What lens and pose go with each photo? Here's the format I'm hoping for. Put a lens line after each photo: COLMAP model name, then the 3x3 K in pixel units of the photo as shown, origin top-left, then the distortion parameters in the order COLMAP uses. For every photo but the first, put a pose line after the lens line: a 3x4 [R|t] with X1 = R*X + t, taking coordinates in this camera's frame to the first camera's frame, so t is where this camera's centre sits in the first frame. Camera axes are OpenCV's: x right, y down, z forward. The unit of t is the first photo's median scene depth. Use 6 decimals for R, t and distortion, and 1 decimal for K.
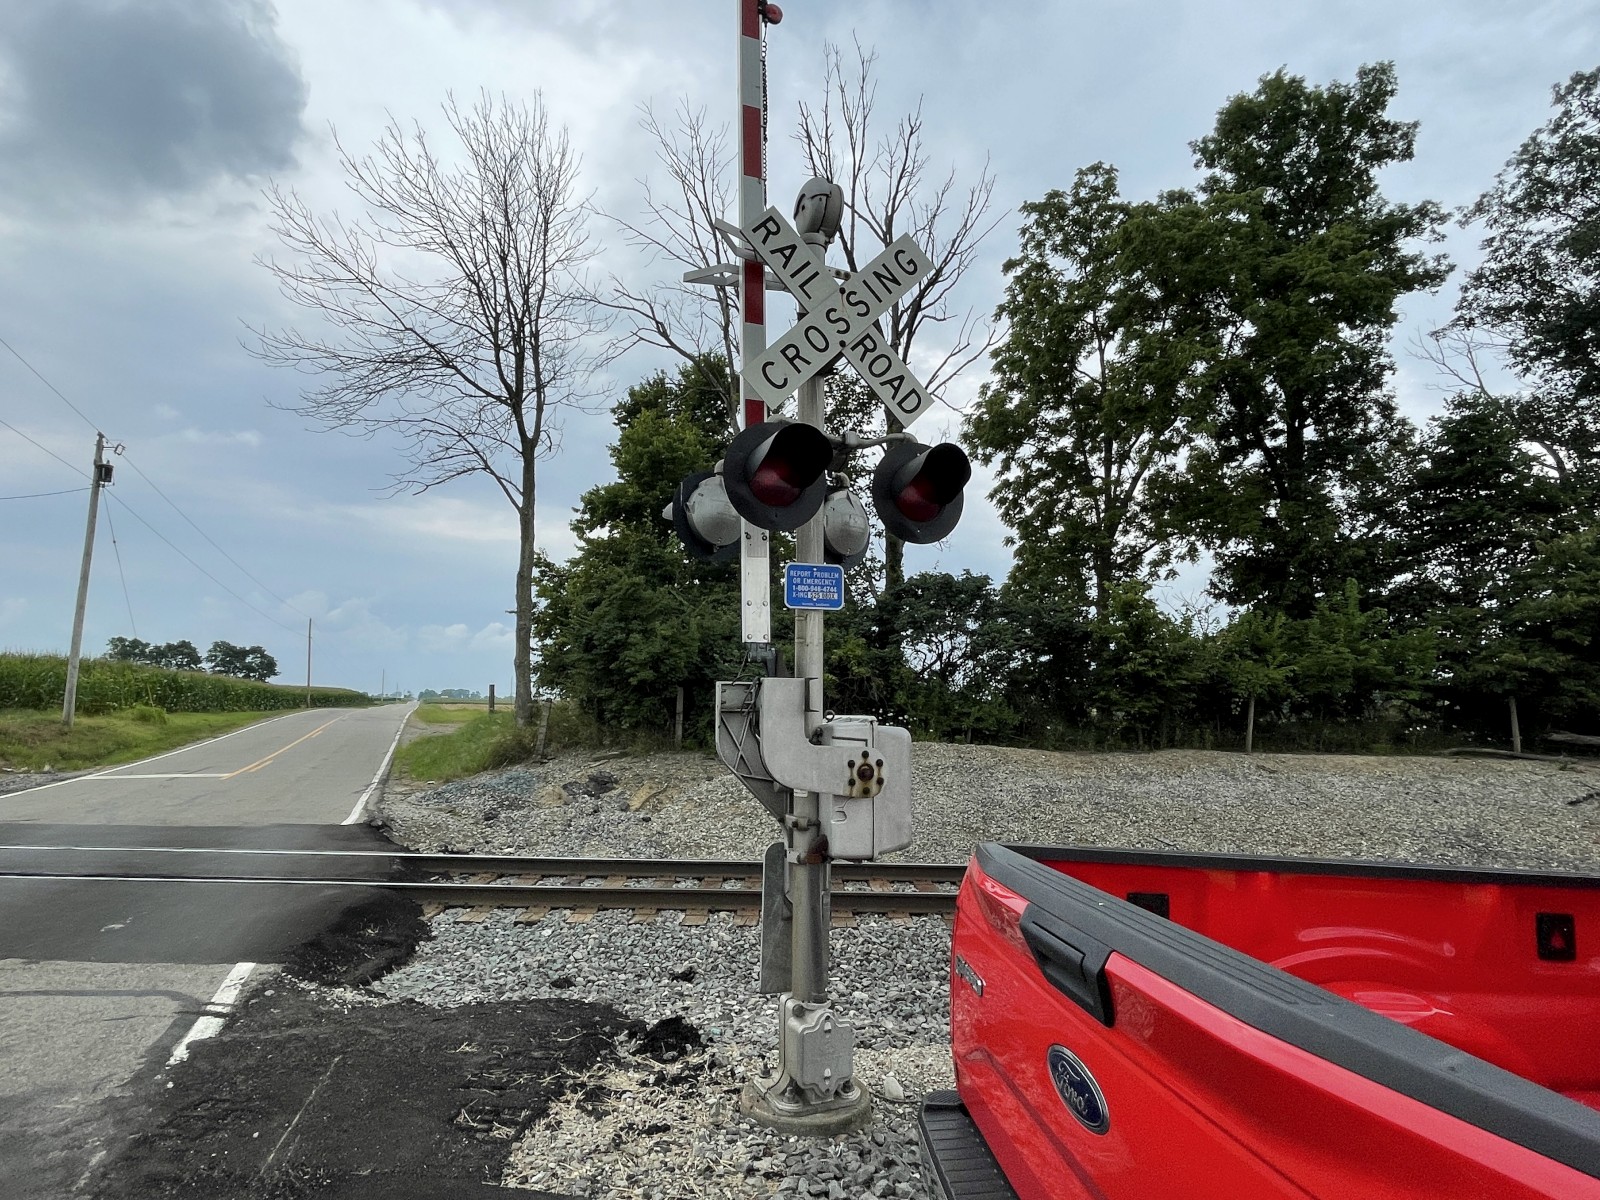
lens RADIAL K [[851.4, 0, 807.3], [0, 851.4, 600.2], [0, 0, 1]] dist [0.000281, -0.001834]
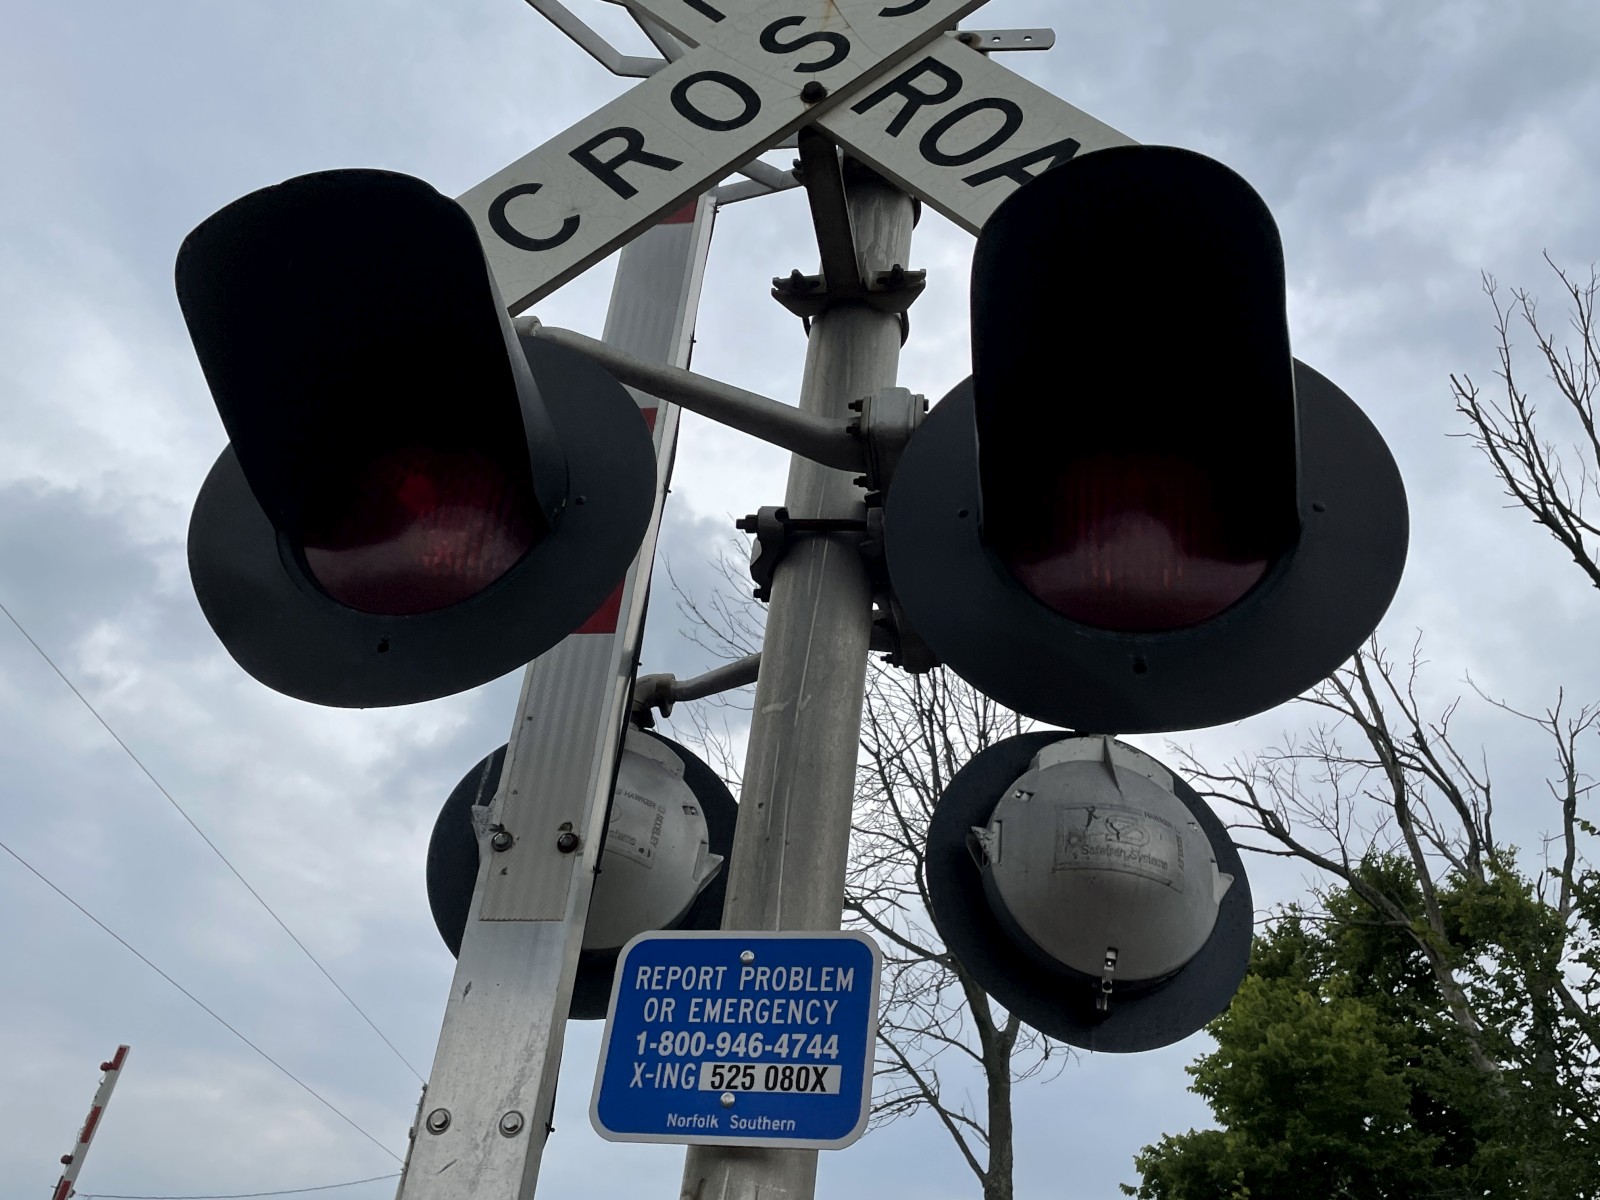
lens RADIAL K [[1482.9, 0, 808.5], [0, 1482.9, 603.0], [0, 0, 1]] dist [0.048722, -0.007566]
pose [[0.866353, -0.207399, -0.454332, 0.051401], [-0.035747, 0.881614, -0.470615, 0.015097], [0.498151, 0.423960, 0.756375, 0.163848]]
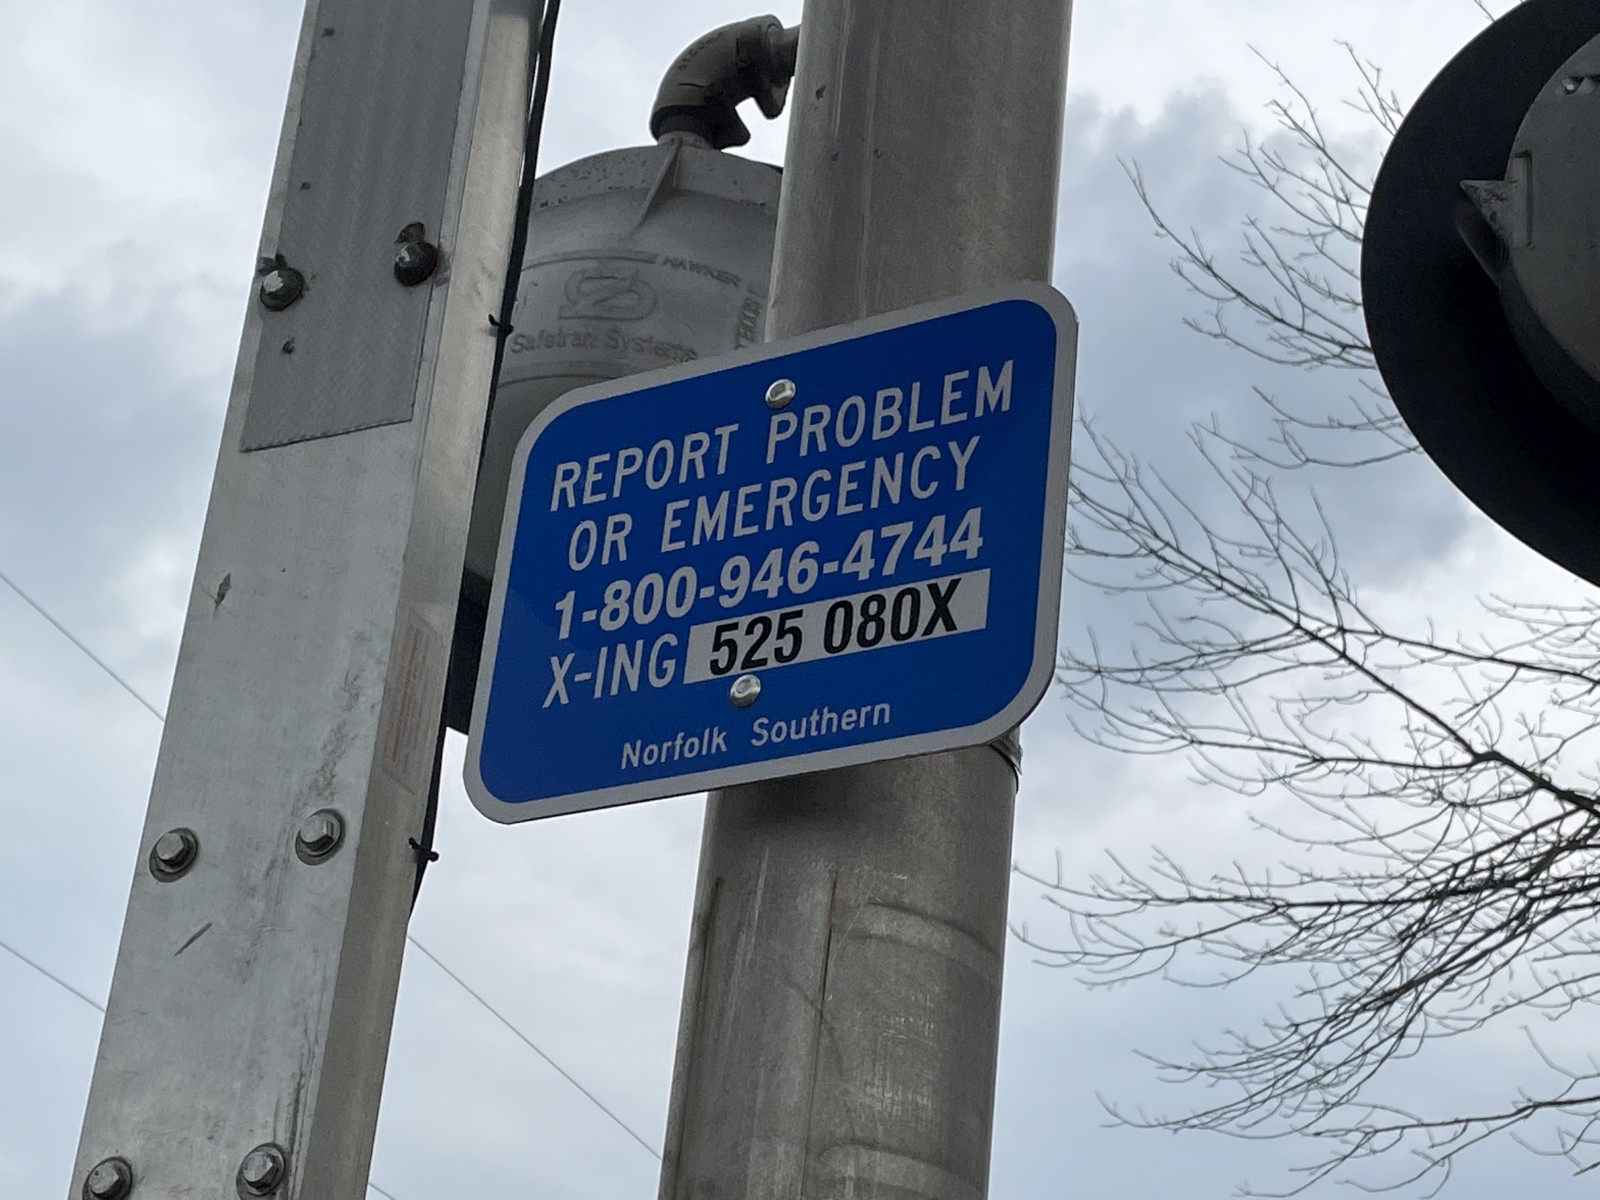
lens RADIAL K [[3101.7, 0, 800.0], [0, 3101.7, 600.0], [0, 0, 1]] dist [0.149056, -0.136887]
pose [[0.698523, -0.281040, -0.658090, 0.053868], [0.002200, 0.920489, -0.390763, 0.027765], [0.715584, 0.271509, 0.643601, 0.190375]]
